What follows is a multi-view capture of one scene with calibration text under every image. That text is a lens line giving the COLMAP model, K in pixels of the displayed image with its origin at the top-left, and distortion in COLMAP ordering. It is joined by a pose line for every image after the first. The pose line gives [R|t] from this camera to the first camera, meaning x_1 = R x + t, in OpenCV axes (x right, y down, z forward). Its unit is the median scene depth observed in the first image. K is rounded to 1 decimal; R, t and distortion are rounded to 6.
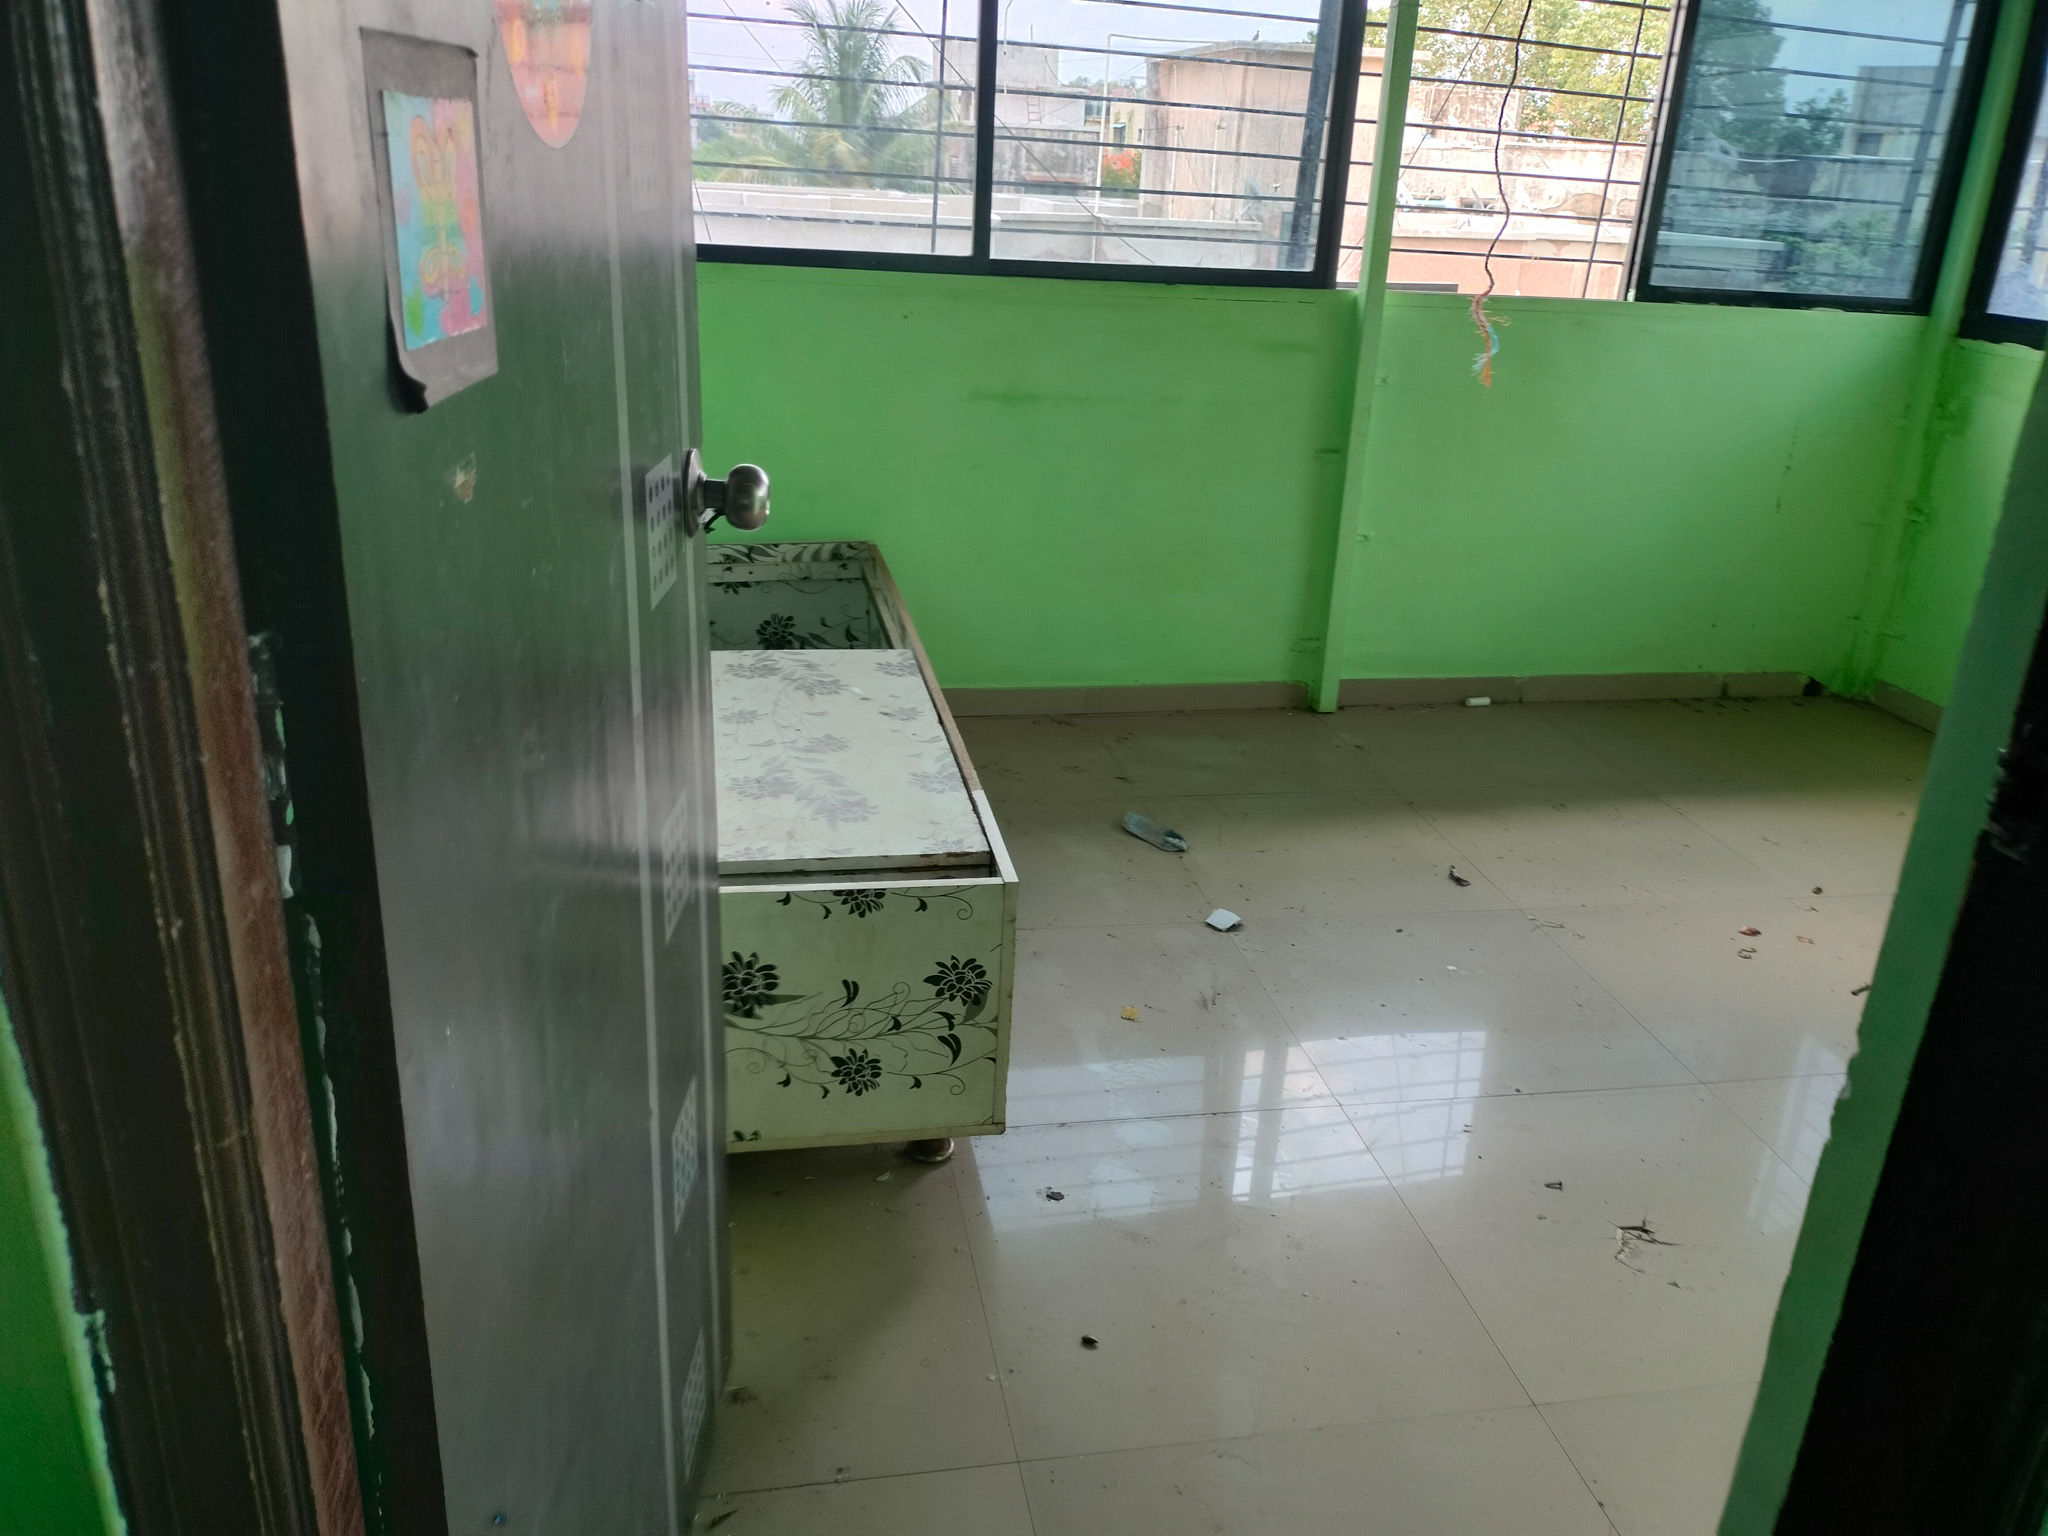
lens RADIAL K [[1583.2, 0, 1016.4], [0, 1583.2, 803.3], [0, 0, 1]] dist [-0.002072, -0.034240]
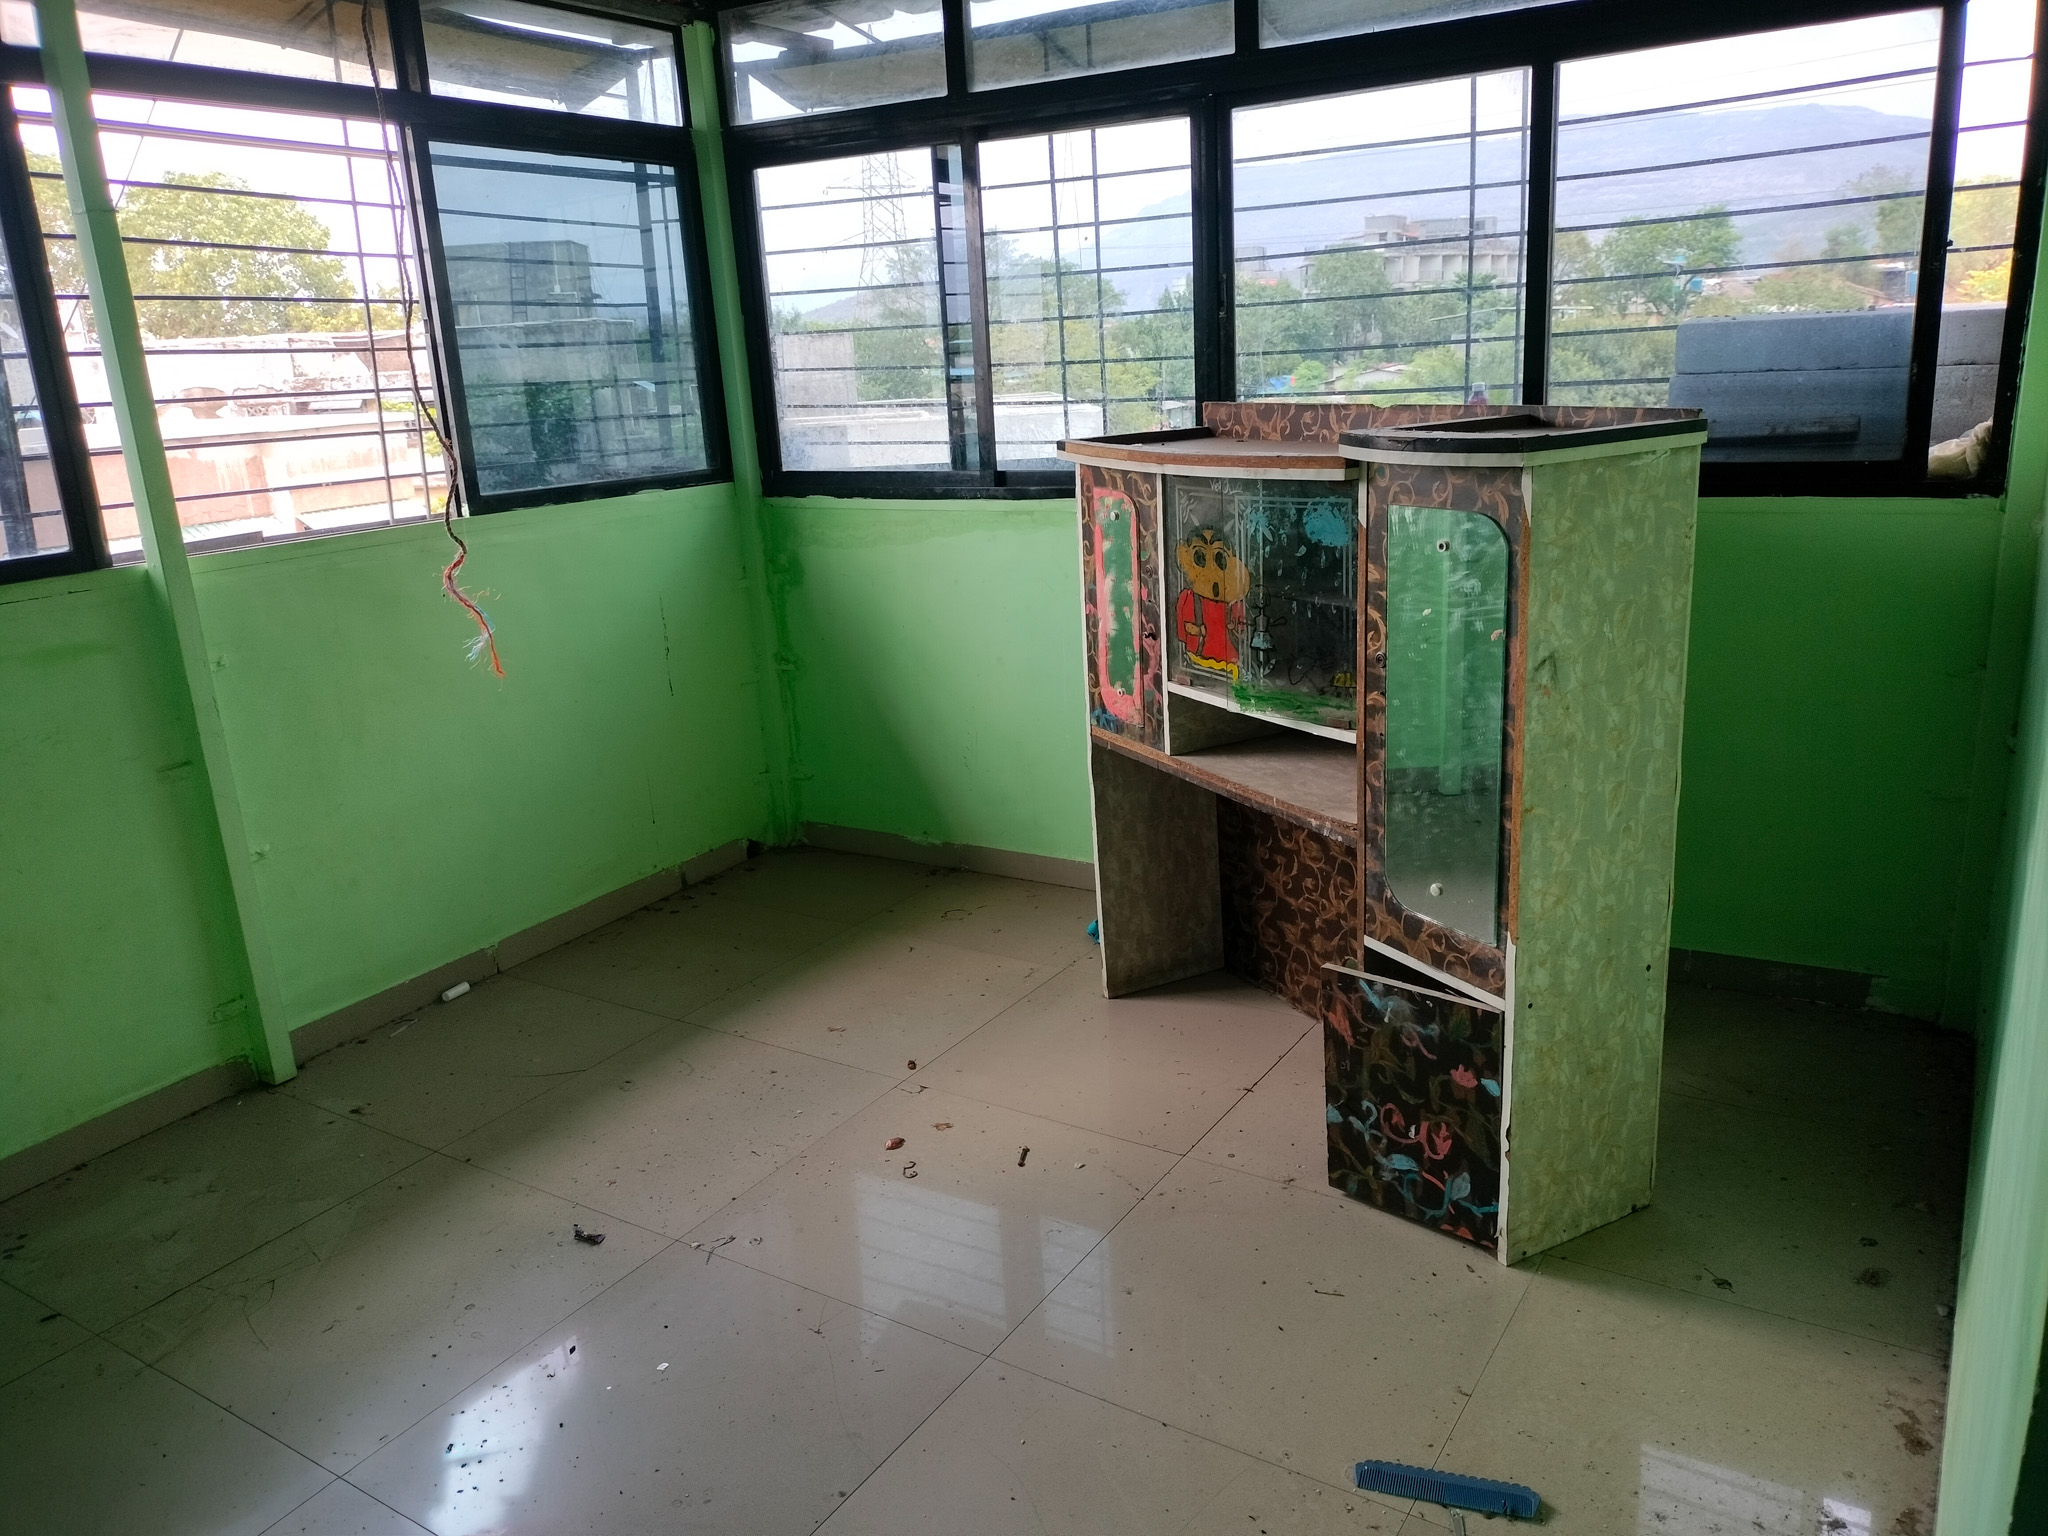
lens RADIAL K [[1514.7, 0, 1024.0], [0, 1514.7, 768.0], [0, 0, 1]] dist [0.058496, -0.117416]
pose [[0.669083, -0.270656, 0.692151, -0.036678], [0.345977, 0.937690, 0.032224, -0.100285], [-0.657745, 0.217907, 0.721033, 0.195193]]
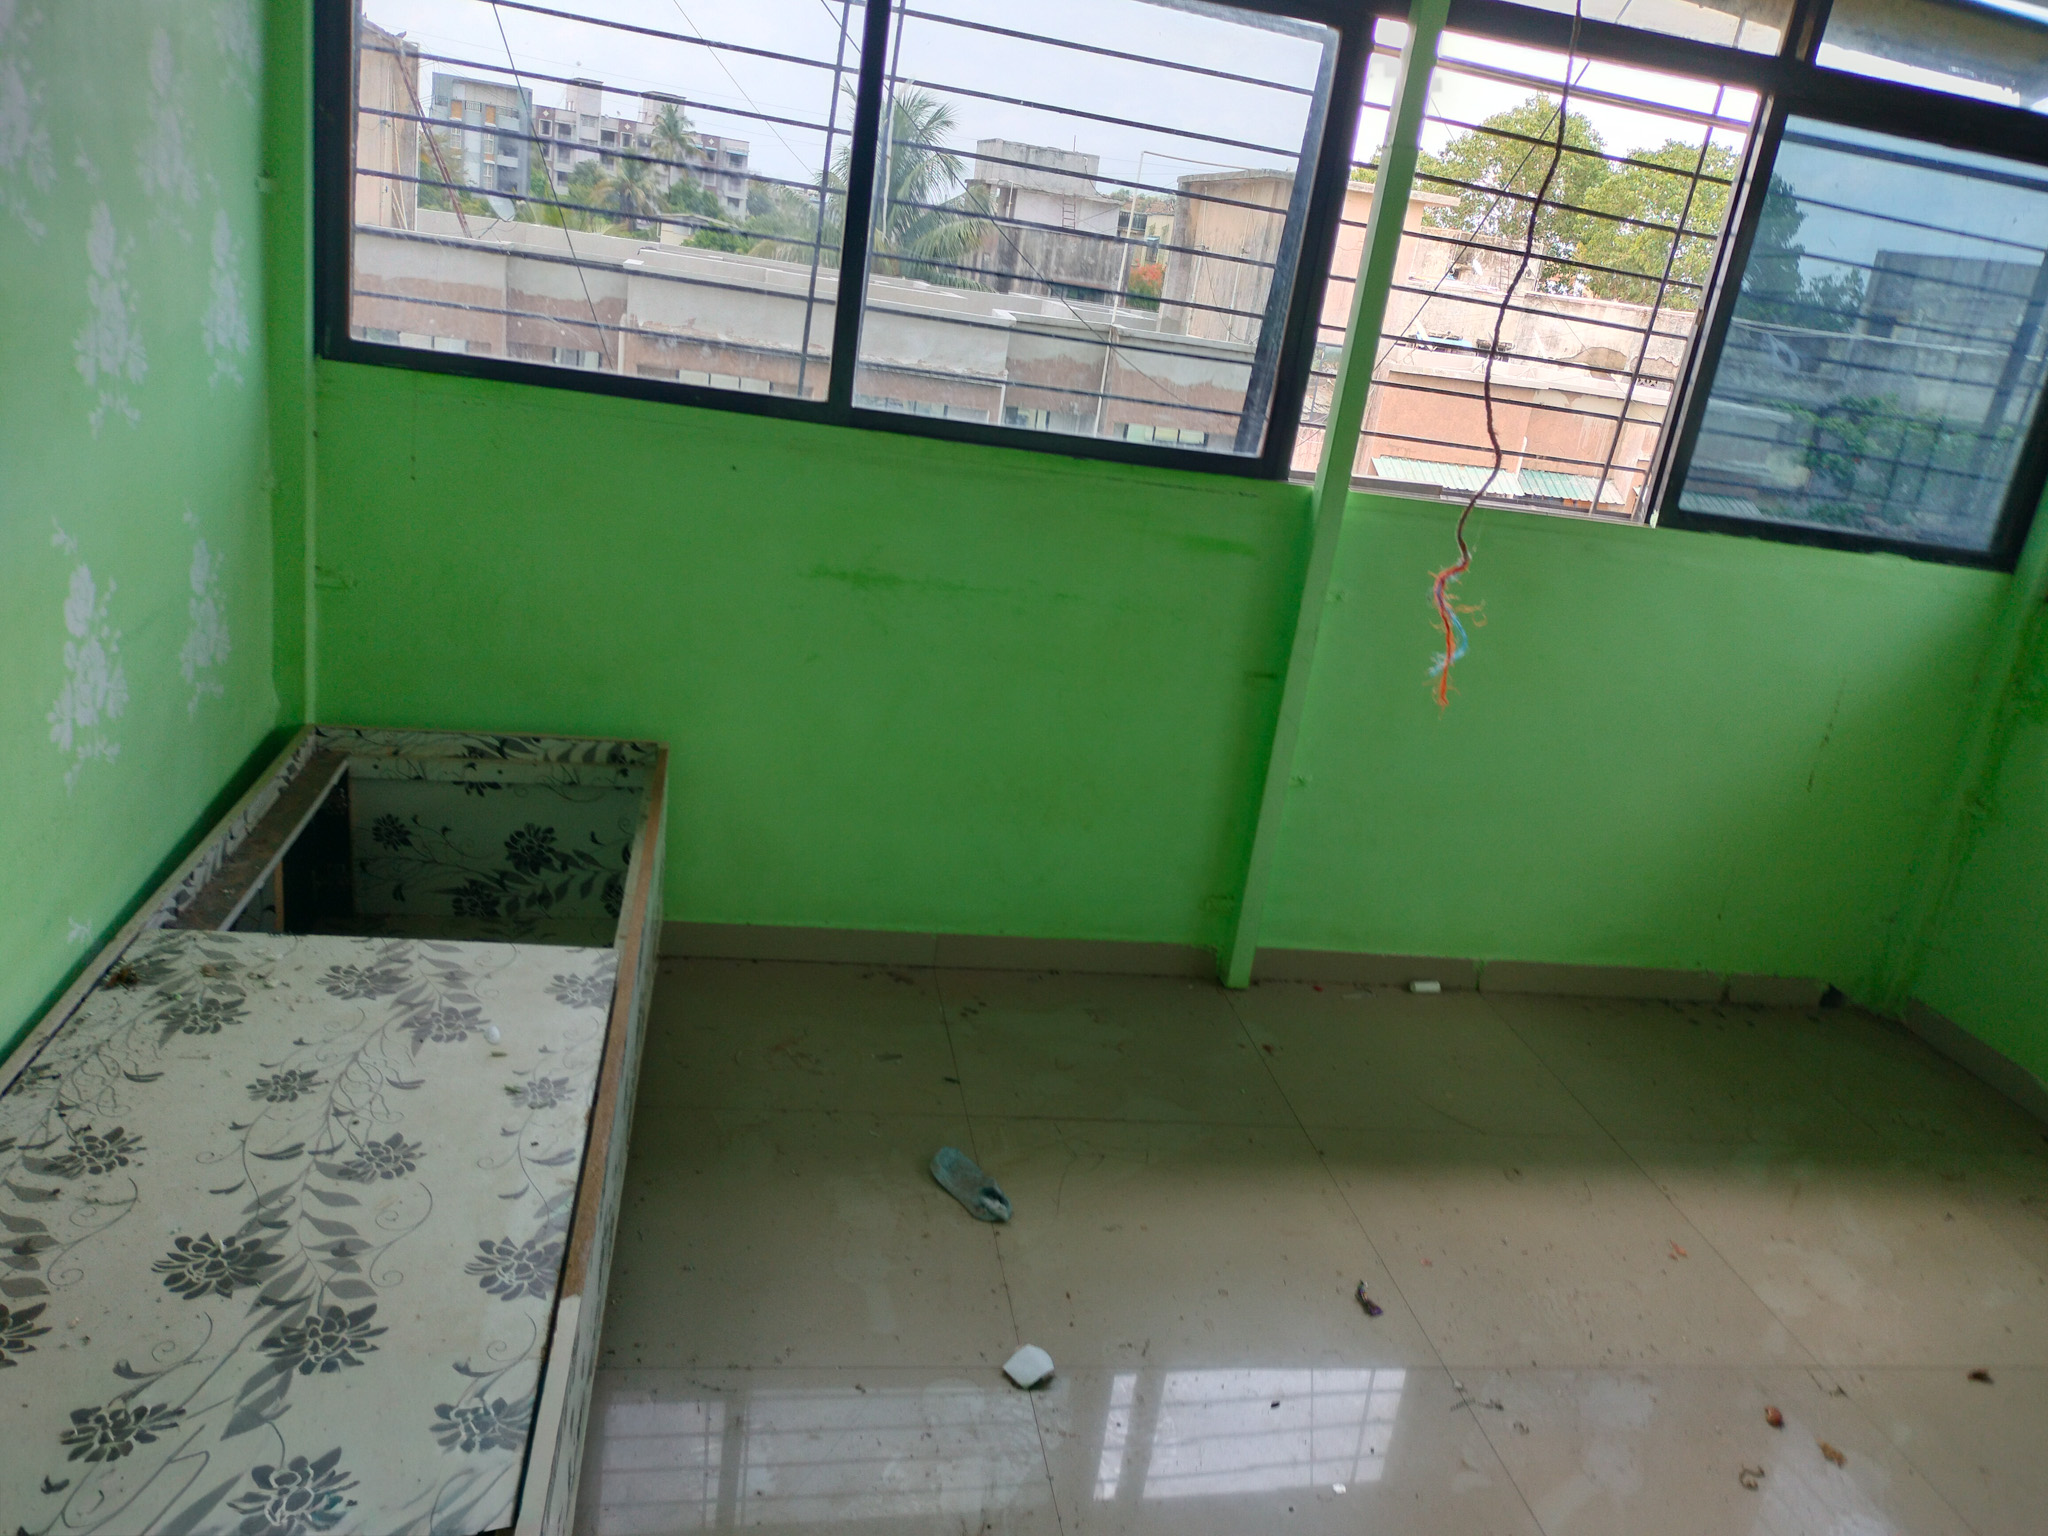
lens RADIAL K [[1478.6, 0, 1024.0], [0, 1478.6, 768.0], [0, 0, 1]] dist [-0.013662, -0.006725]
pose [[0.995087, 0.098921, -0.004180, 0.080824], [-0.099005, 0.993763, -0.051311, -0.120050], [-0.000922, 0.051473, 0.998674, 0.243232]]
